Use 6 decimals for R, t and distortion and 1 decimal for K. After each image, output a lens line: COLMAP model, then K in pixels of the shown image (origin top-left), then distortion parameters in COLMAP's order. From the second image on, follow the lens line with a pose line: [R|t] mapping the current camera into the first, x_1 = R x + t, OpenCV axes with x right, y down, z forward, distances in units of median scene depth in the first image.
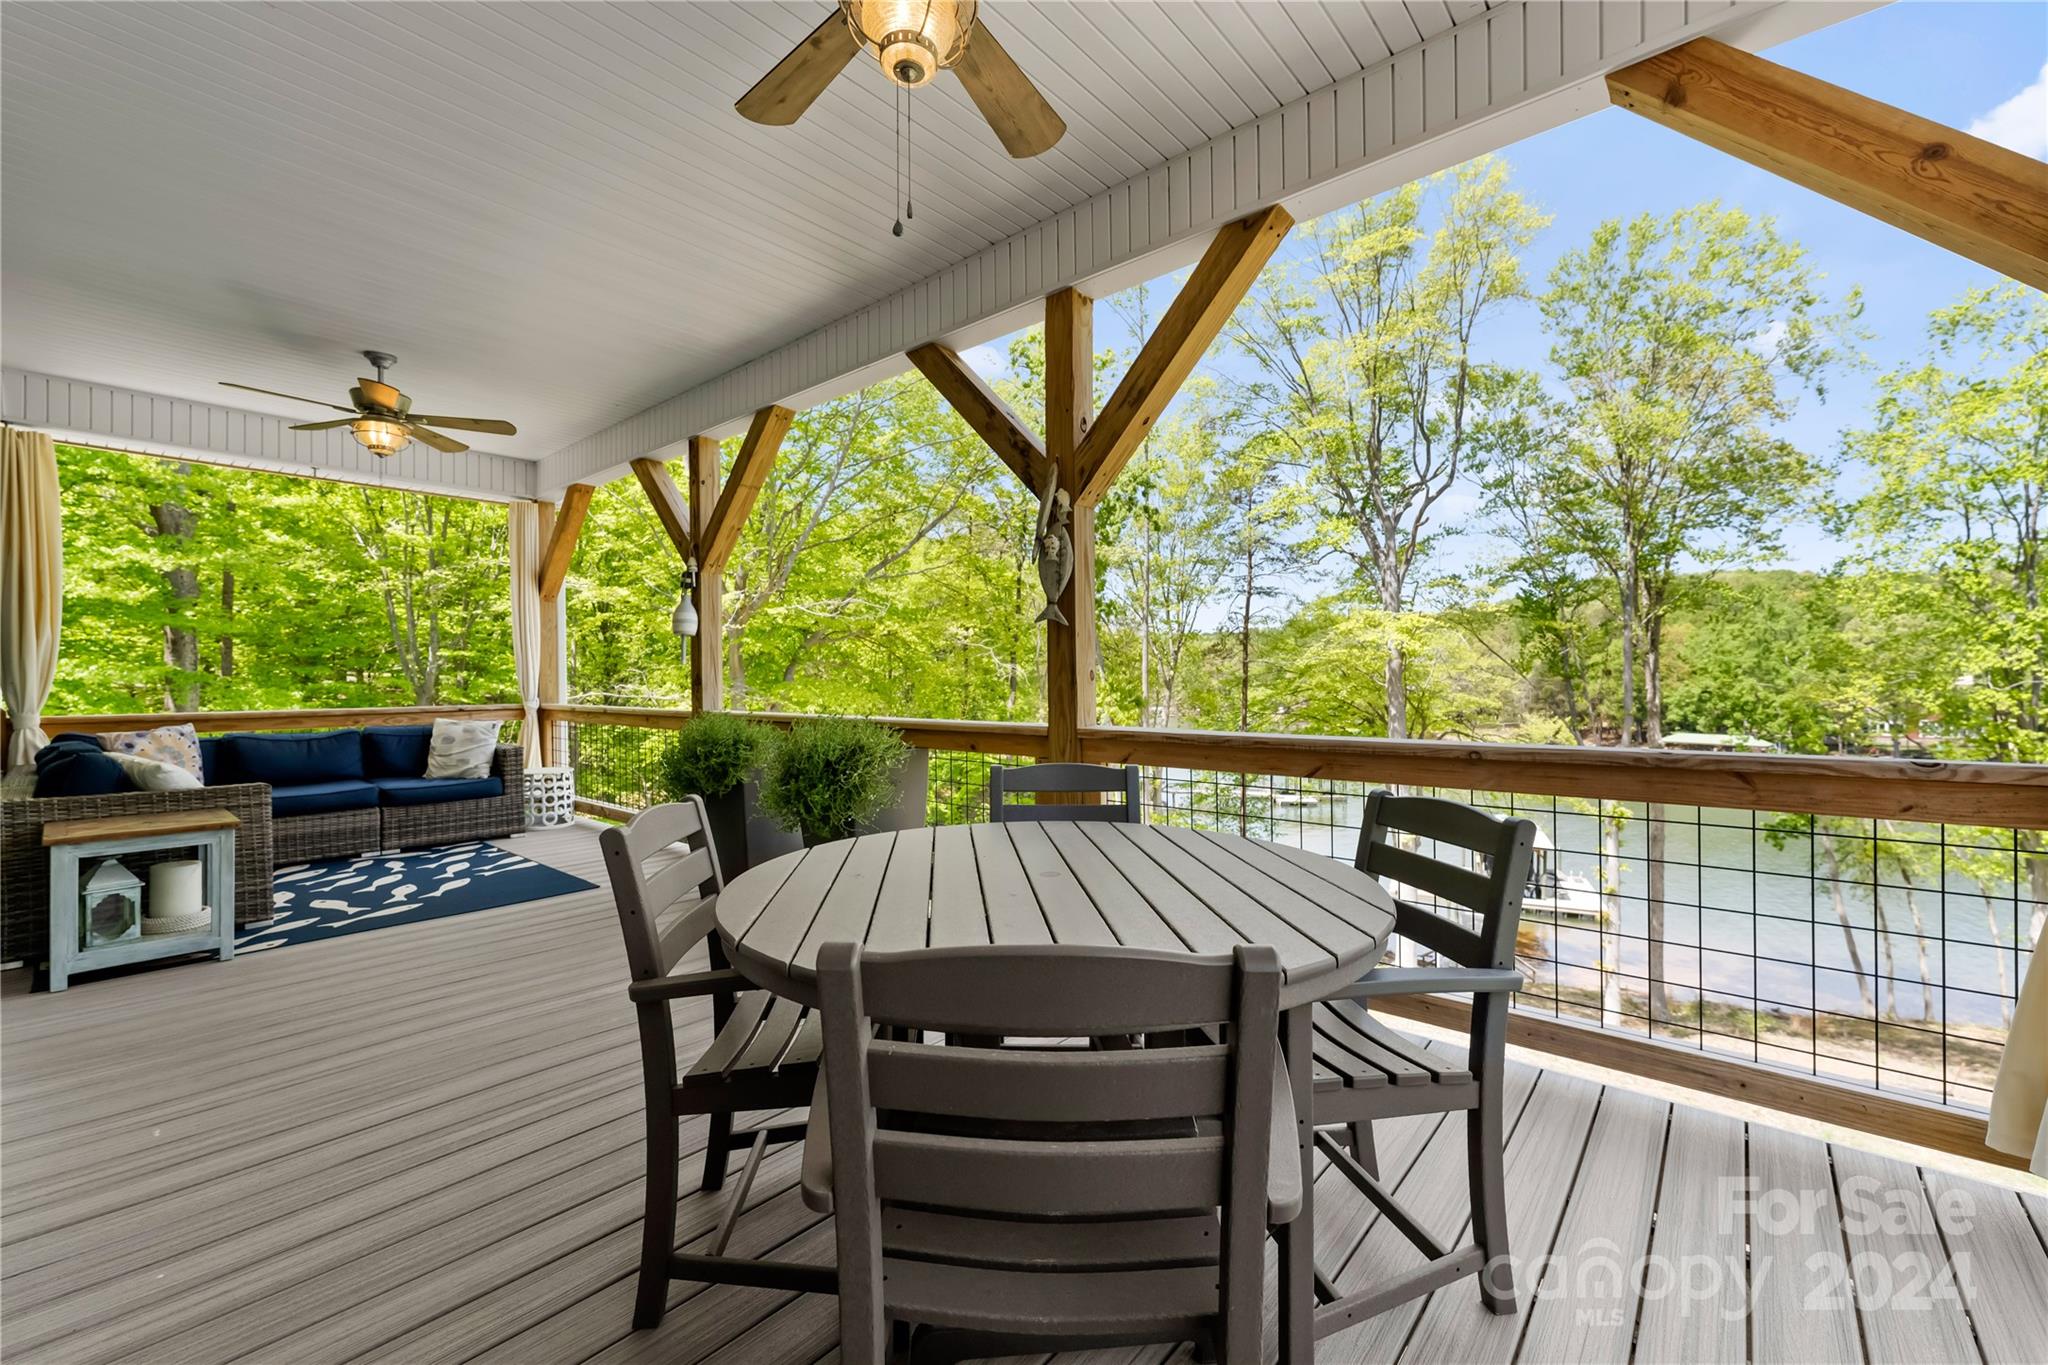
lens RADIAL K [[827.9, 0, 1007.5], [0, 827.9, 685.4], [0, 0, 1]] dist [-0.001684, 0.004958]
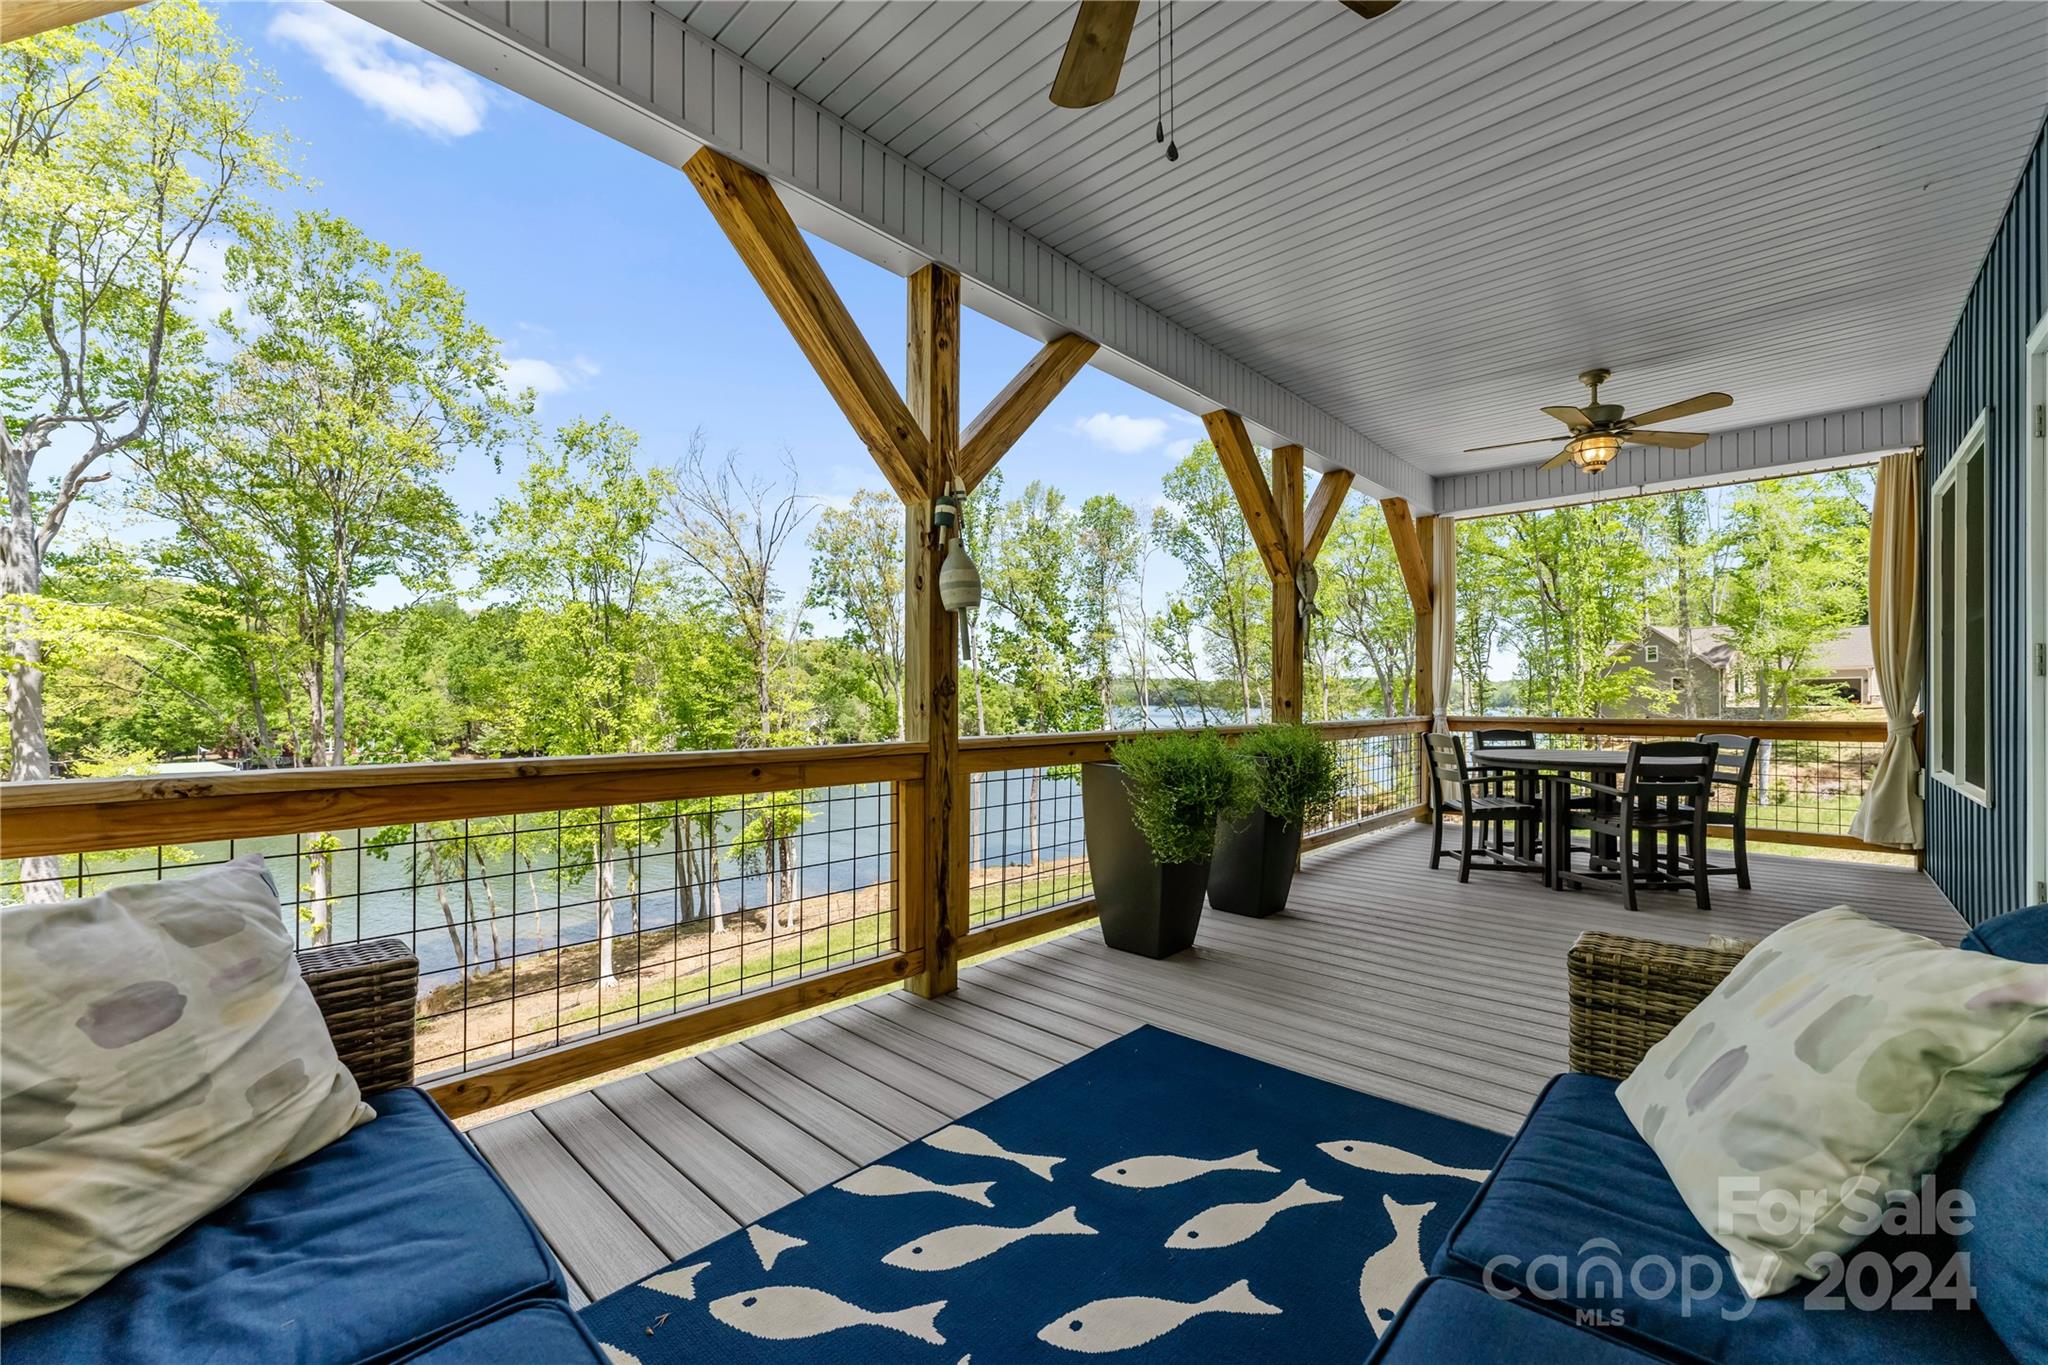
lens RADIAL K [[827.9, 0, 1007.5], [0, 827.9, 685.4], [0, 0, 1]] dist [-0.001684, 0.004958]
pose [[0.030303, 0.008043, 0.999508, -0.684704], [0.001514, 0.999966, -0.008092, -0.003146], [-0.999540, 0.001759, 0.030289, 0.710717]]
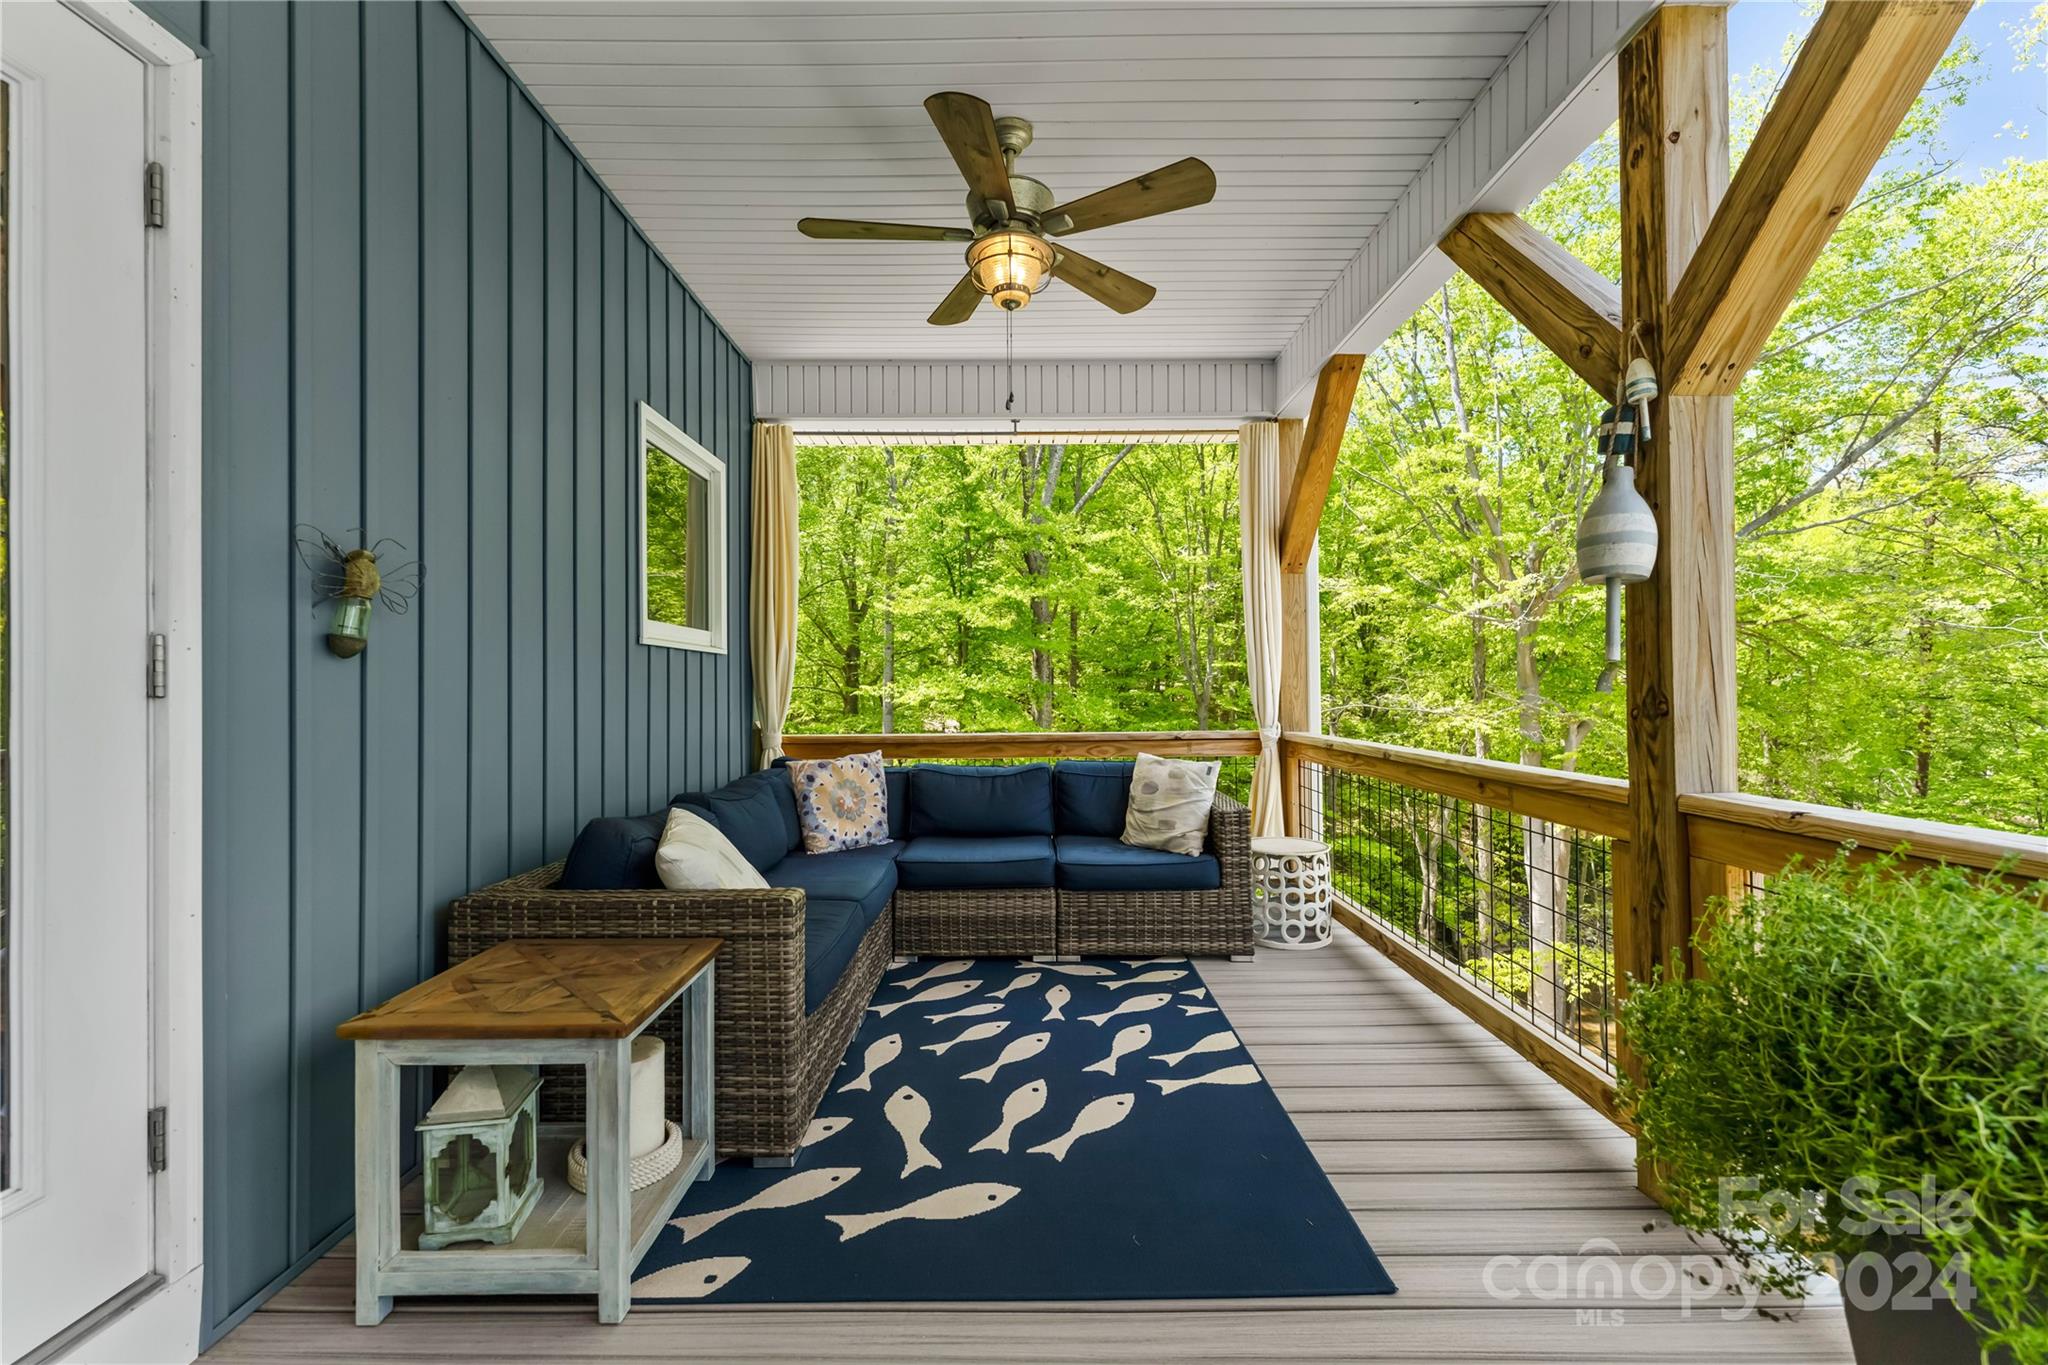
lens RADIAL K [[842.1, 0, 1024.0], [0, 842.1, 682.5], [0, 0, 1]] dist [-0.013697, 0.000135]
pose [[0.671238, -0.006417, -0.741214, -0.236956], [-0.003642, 0.999922, -0.011955, -0.008359], [0.741233, 0.010724, 0.671163, 0.455225]]
